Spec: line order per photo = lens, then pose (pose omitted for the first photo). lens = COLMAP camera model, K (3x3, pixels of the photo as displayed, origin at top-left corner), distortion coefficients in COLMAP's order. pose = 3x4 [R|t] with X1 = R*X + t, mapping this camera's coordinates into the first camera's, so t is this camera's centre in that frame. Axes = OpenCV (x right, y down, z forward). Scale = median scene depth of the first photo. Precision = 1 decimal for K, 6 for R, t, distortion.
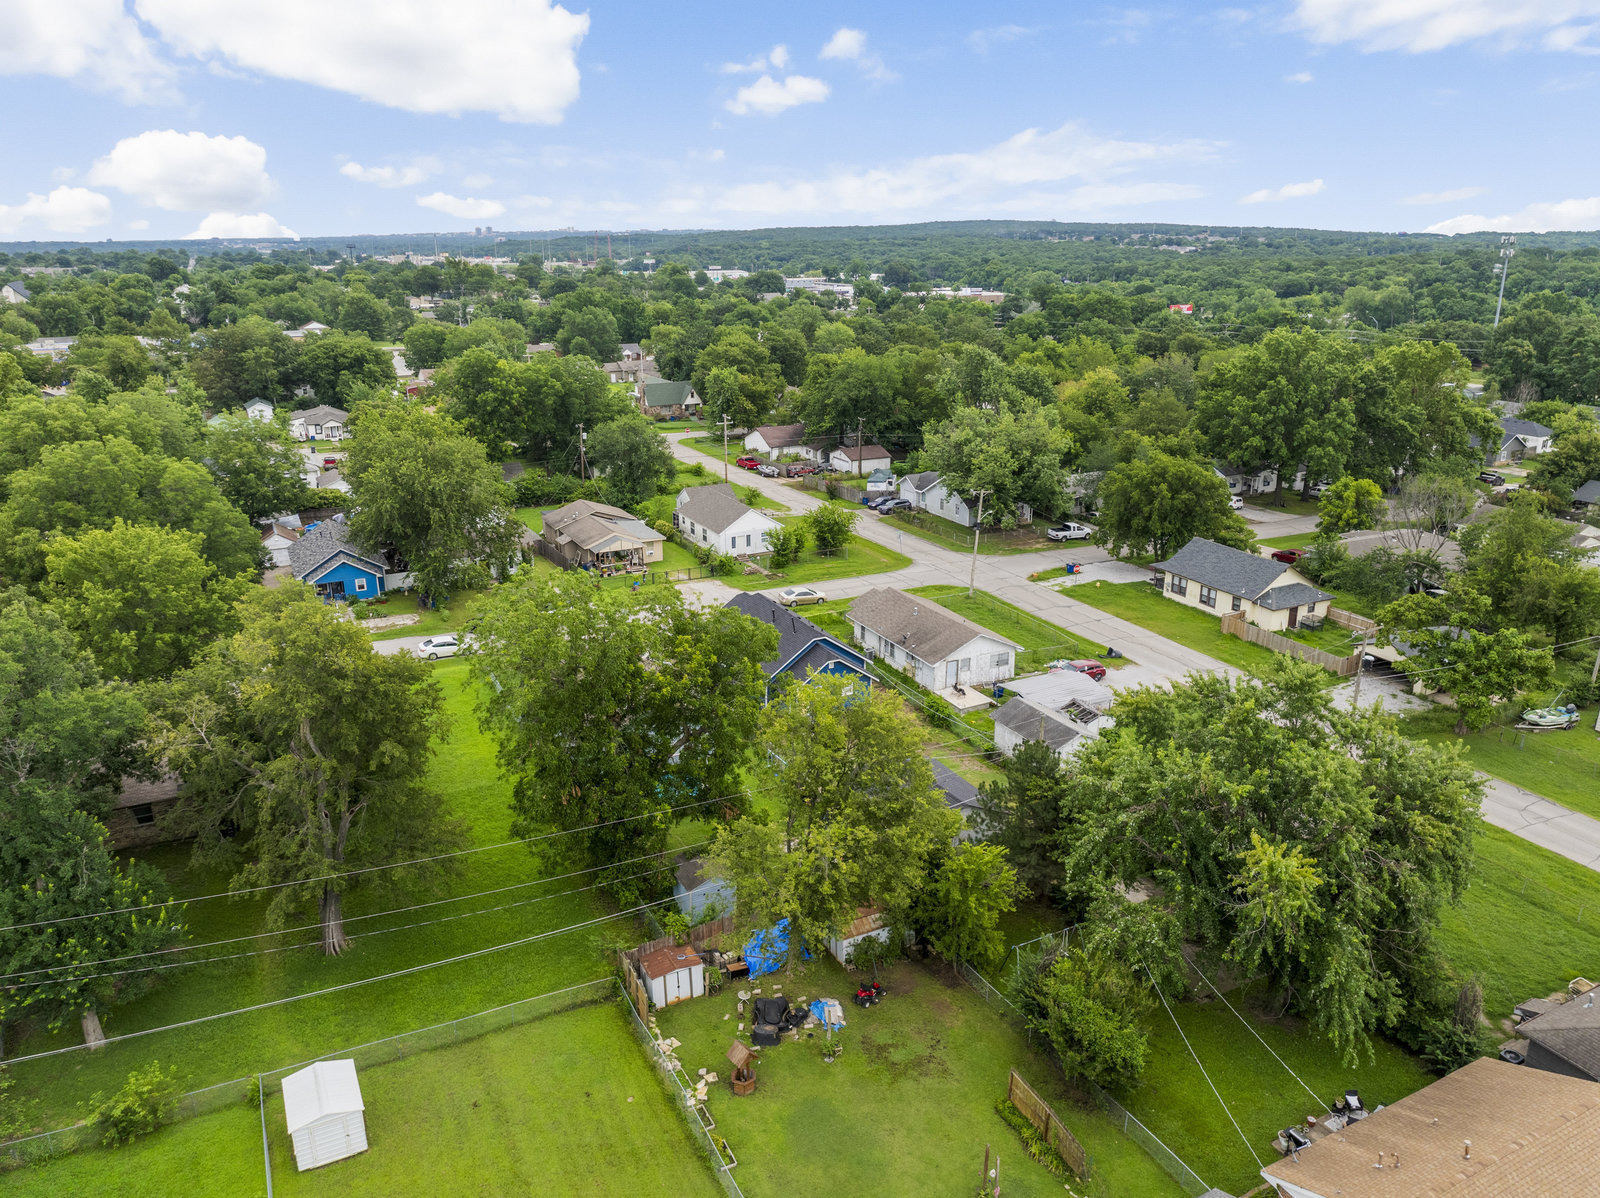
lens RADIAL K [[1140.7, 0, 800.0], [0, 1140.7, 599.0], [0, 0, 1]] dist [-0.034435, -0.006058]
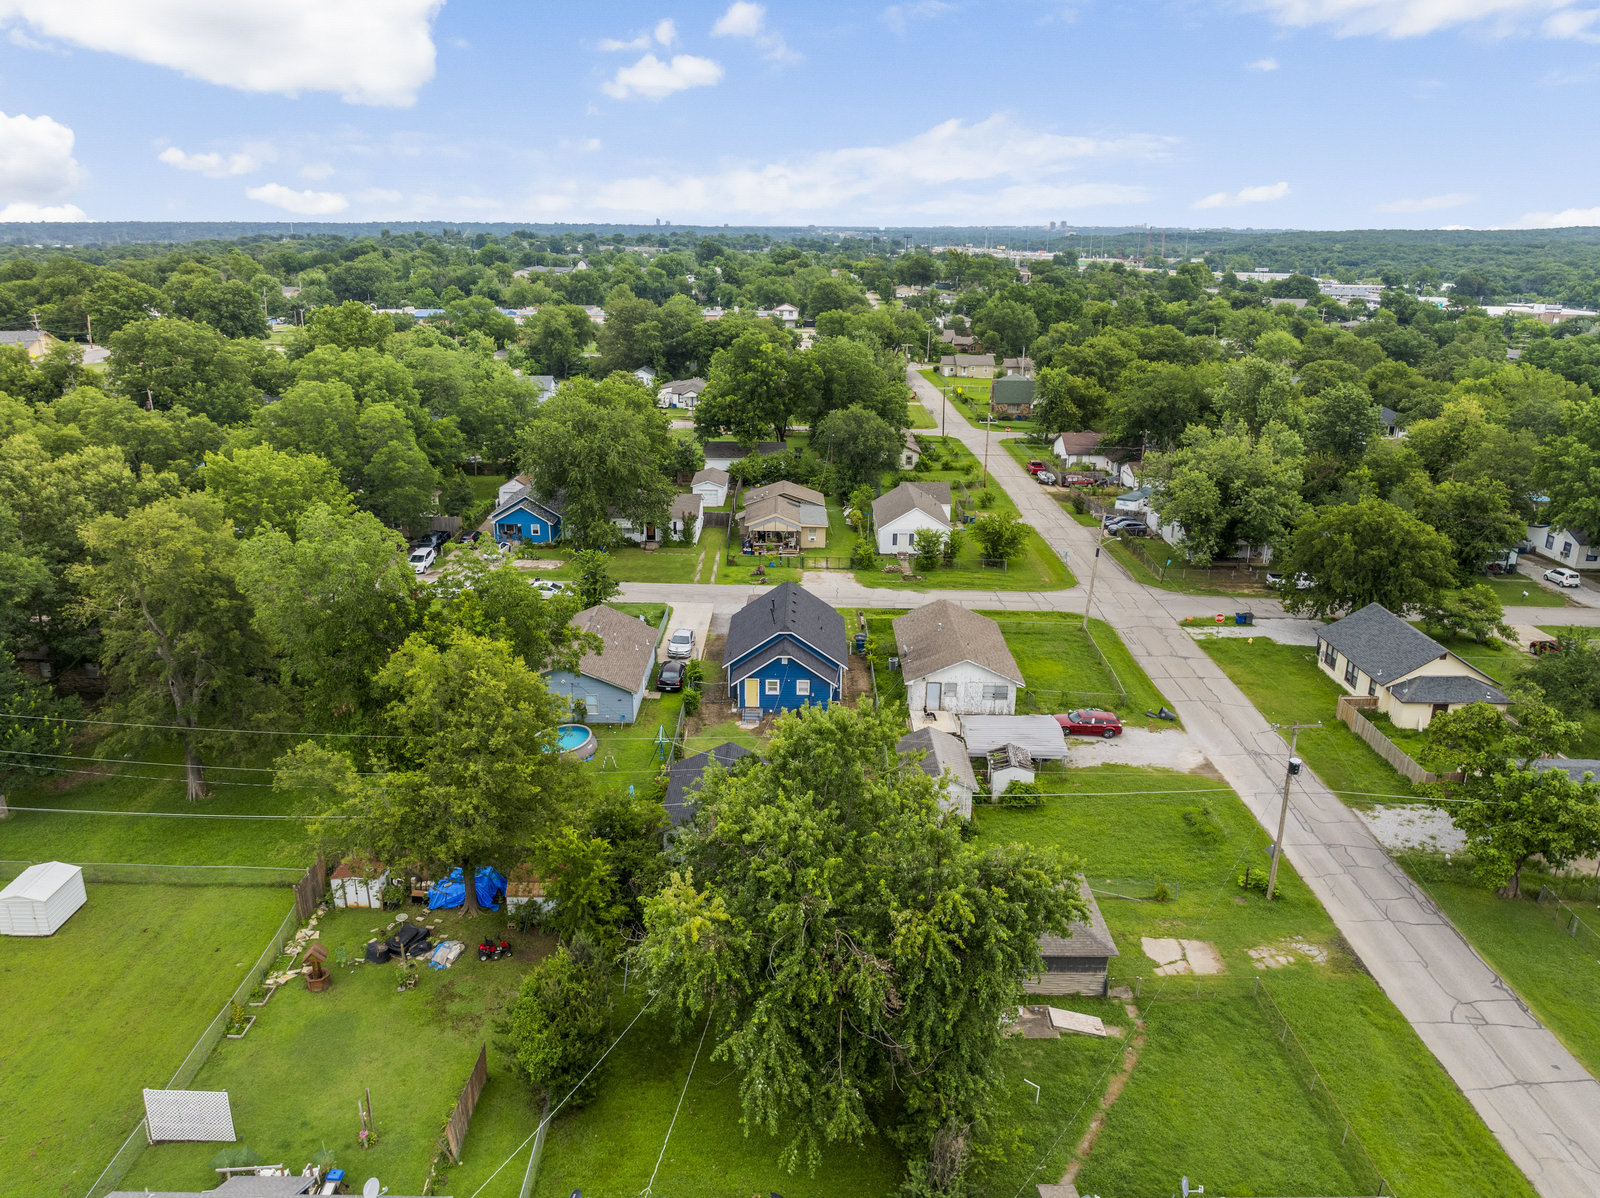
lens RADIAL K [[1166.8, 0, 797.8], [0, 1166.8, 551.6], [0, 0, 1]] dist [-0.039932, -0.001423]
pose [[0.890565, 0.134381, -0.434552, 0.320766], [-0.151776, 0.988400, -0.005394, -0.022017], [0.428787, 0.070758, 0.900630, 0.061830]]
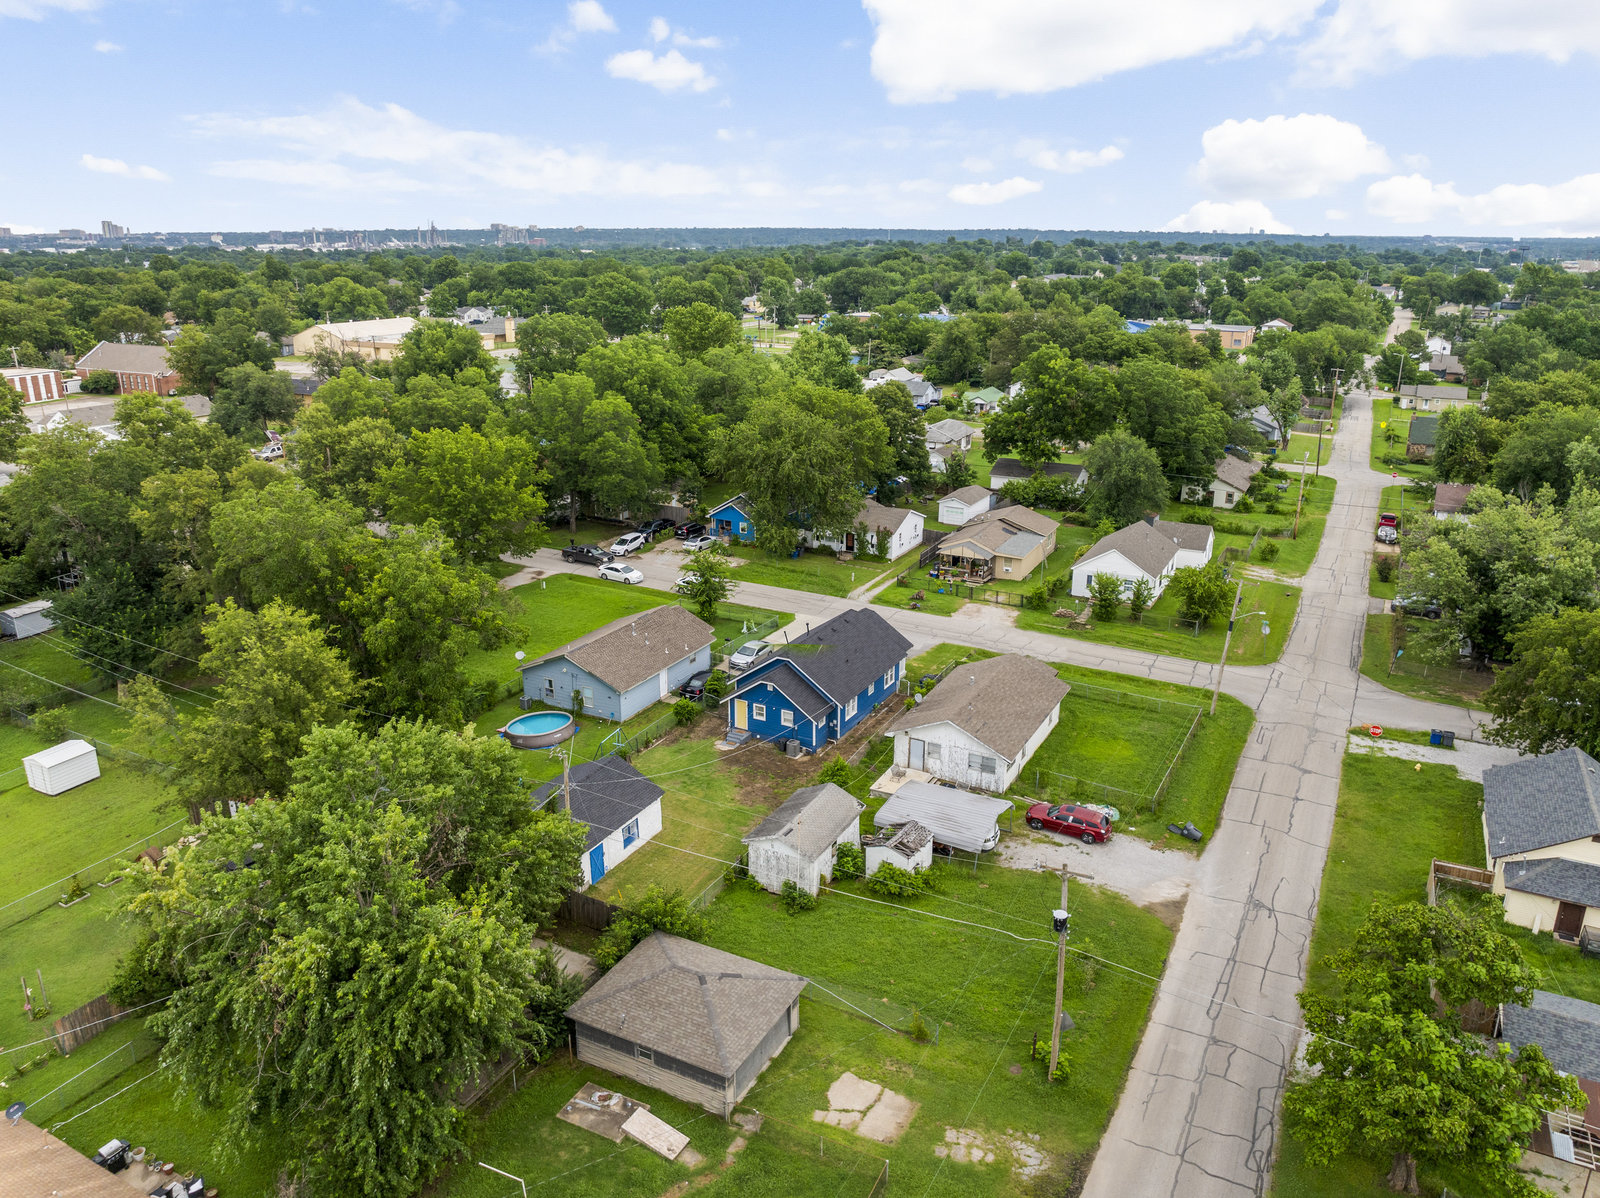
lens RADIAL K [[1140.7, 0, 800.0], [0, 1140.7, 599.0], [0, 0, 1]] dist [-0.034435, -0.006058]
pose [[0.581486, 0.256198, -0.772164, 0.522182], [-0.254130, 0.958828, 0.126756, -0.096141], [0.772847, 0.122523, 0.622652, 0.291087]]
